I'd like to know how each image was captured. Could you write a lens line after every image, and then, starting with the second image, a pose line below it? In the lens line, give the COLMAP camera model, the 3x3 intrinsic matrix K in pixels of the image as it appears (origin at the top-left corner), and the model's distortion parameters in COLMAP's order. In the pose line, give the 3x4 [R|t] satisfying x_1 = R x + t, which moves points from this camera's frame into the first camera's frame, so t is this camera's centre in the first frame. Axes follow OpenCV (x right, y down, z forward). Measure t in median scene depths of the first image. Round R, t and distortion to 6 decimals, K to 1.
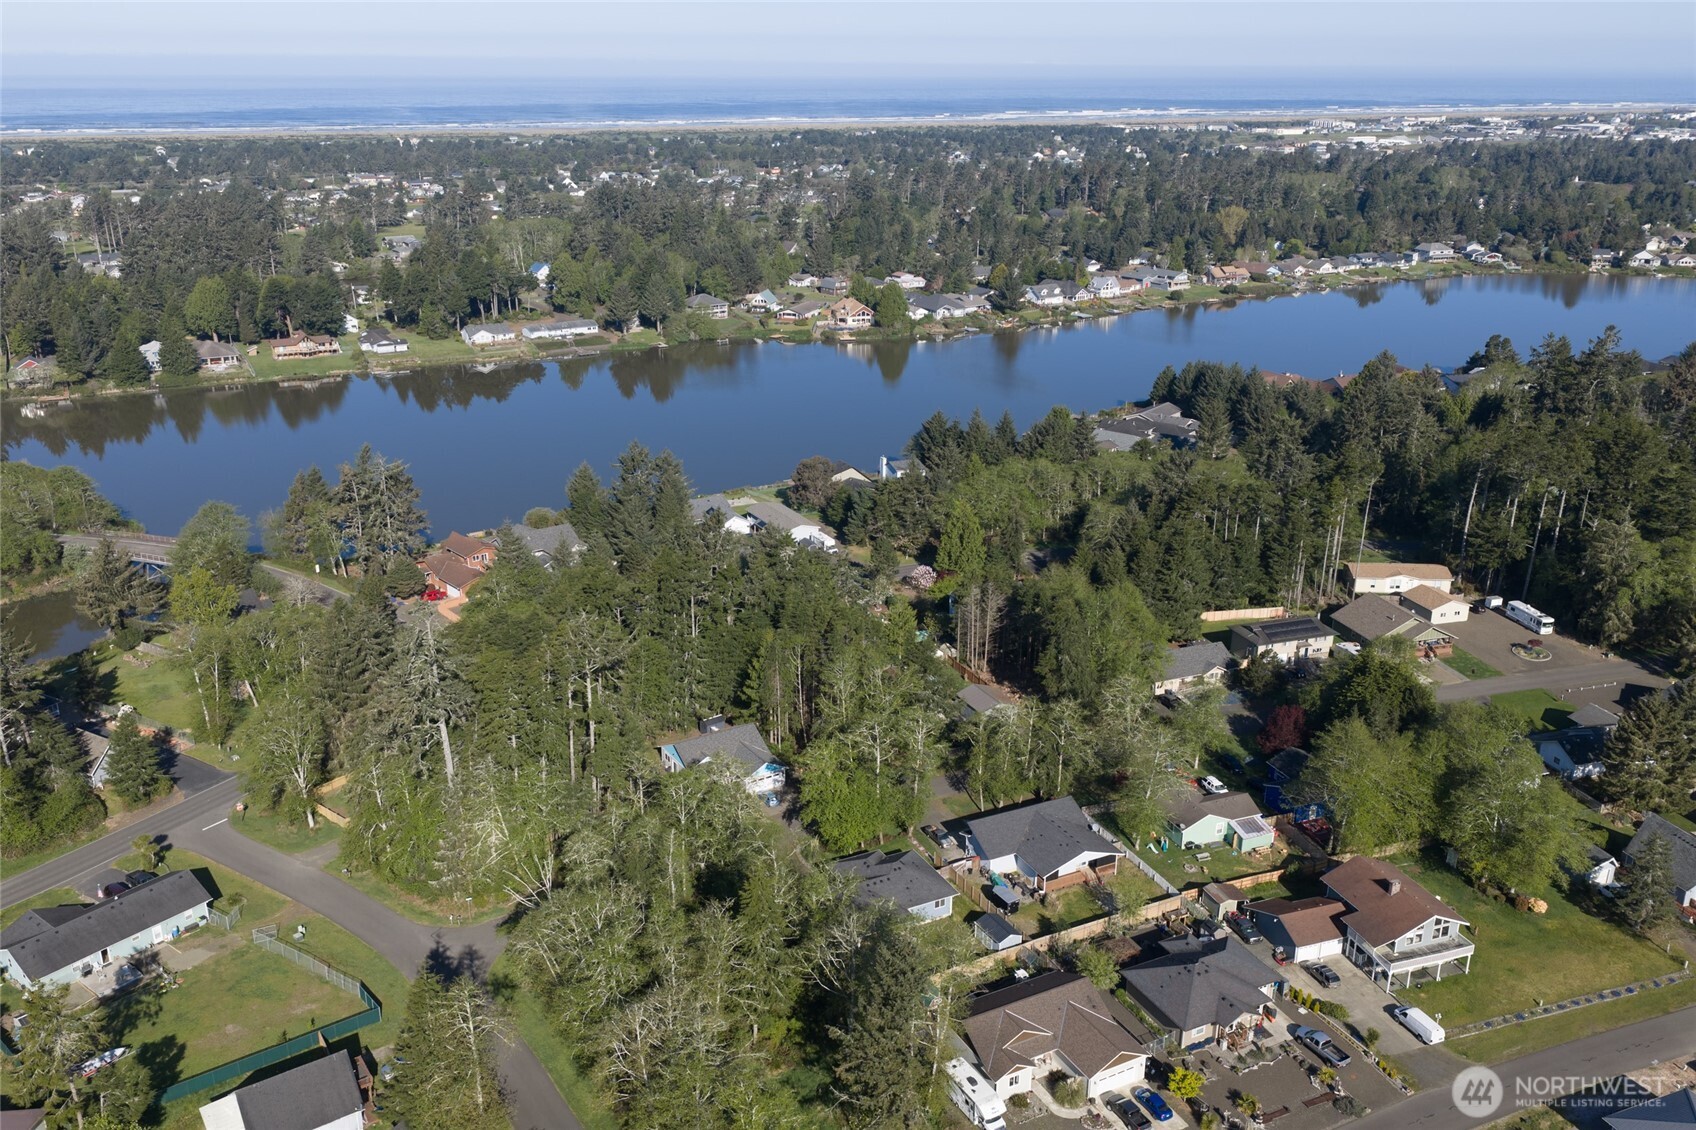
lens RADIAL K [[1390.5, 0, 848.1], [0, 1390.5, 568.5], [0, 0, 1]] dist [0.018081, -0.022138]
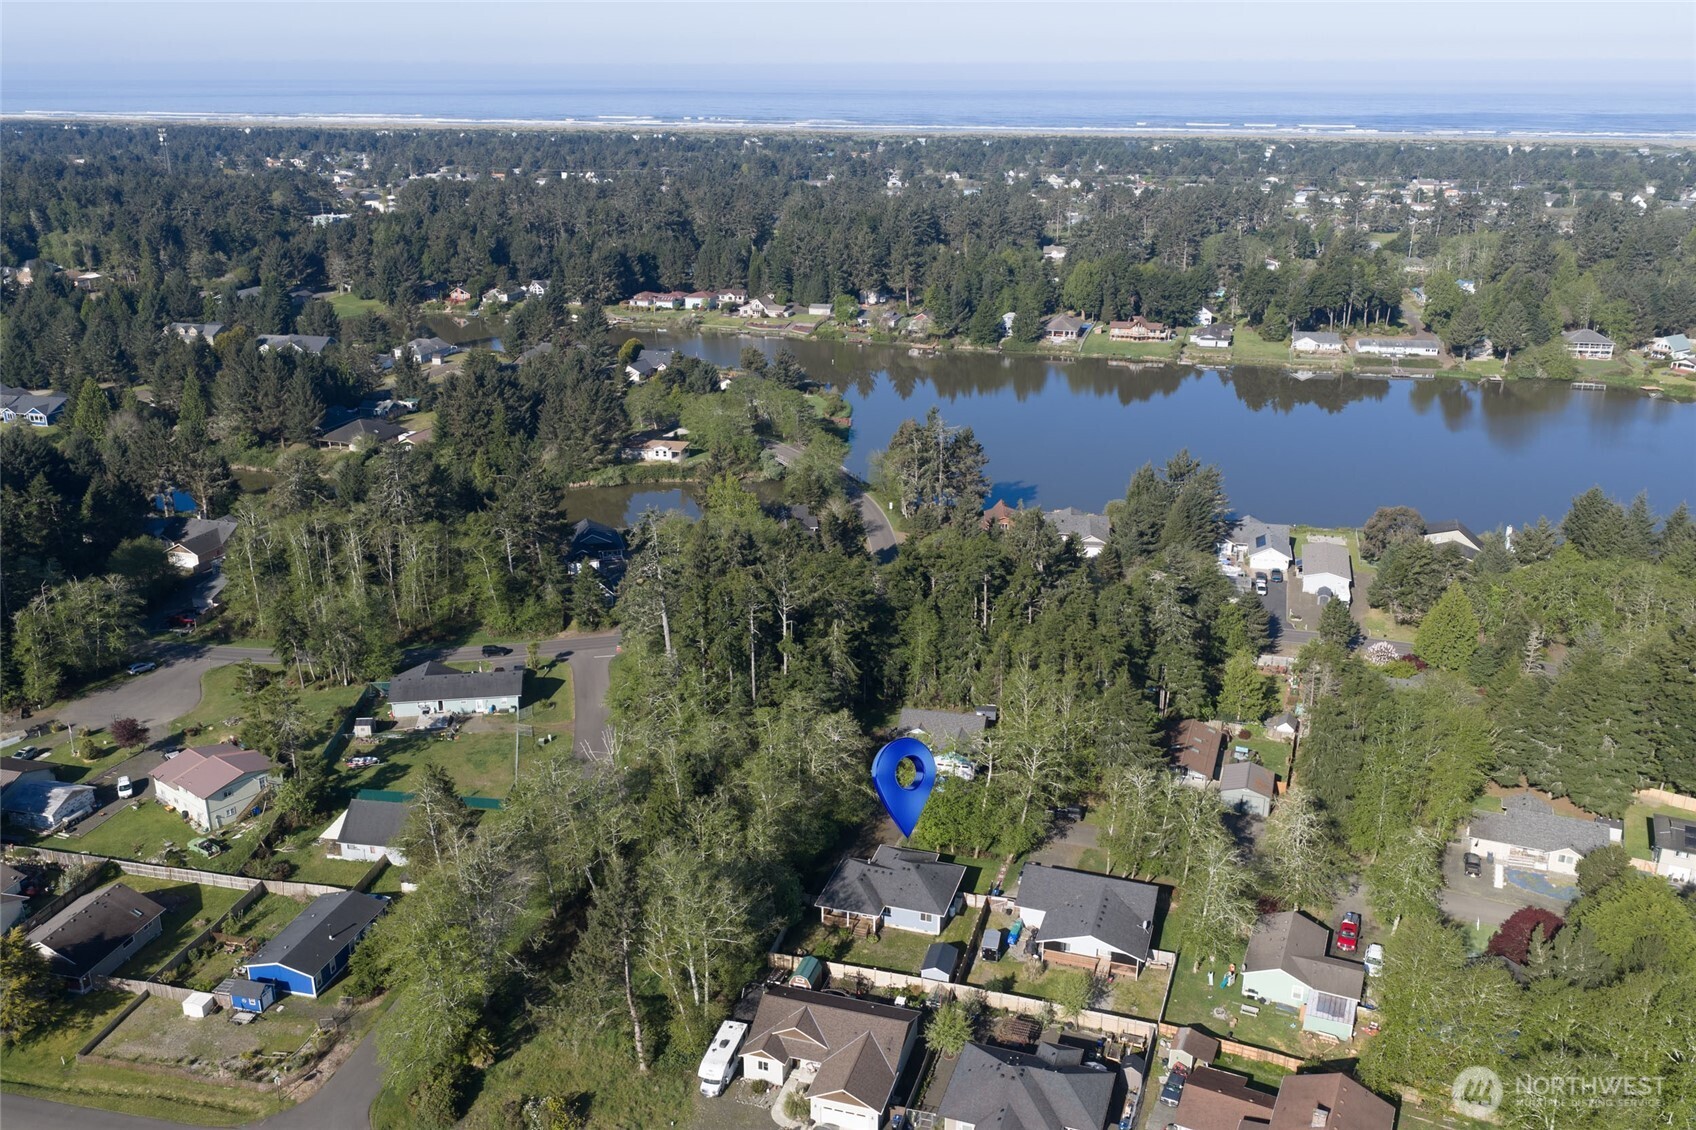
lens RADIAL K [[1390.5, 0, 853.6], [0, 1390.5, 565.2], [0, 0, 1]] dist [0.018081, -0.022138]
pose [[0.710444, 0.232345, -0.664292, 0.207849], [-0.235632, 0.967980, 0.086561, -0.024734], [0.663134, 0.095032, 0.742444, 0.069096]]
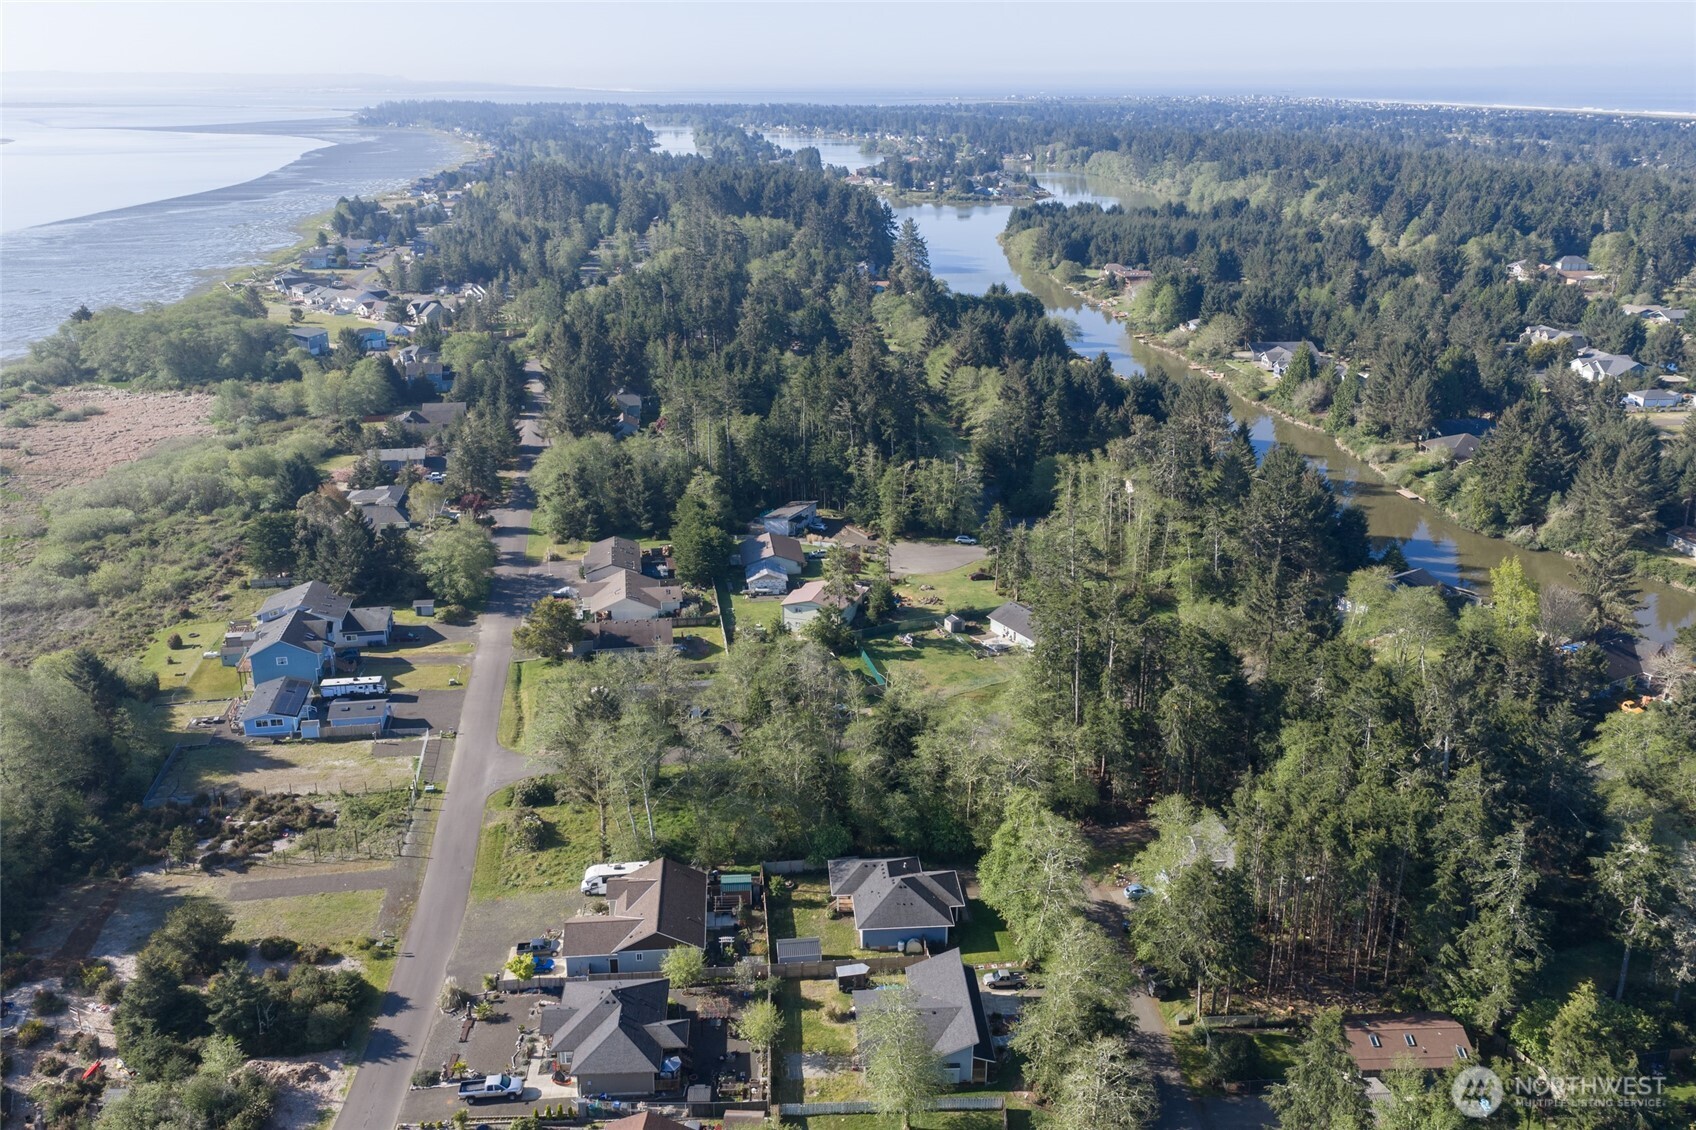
lens RADIAL K [[1390.5, 0, 855.5], [0, 1390.5, 563.0], [0, 0, 1]] dist [0.018081, -0.022138]
pose [[-0.387532, 0.301110, -0.871293, 0.278840], [-0.311793, 0.846637, 0.431267, -0.130922], [0.867528, 0.438793, -0.234214, 0.368974]]
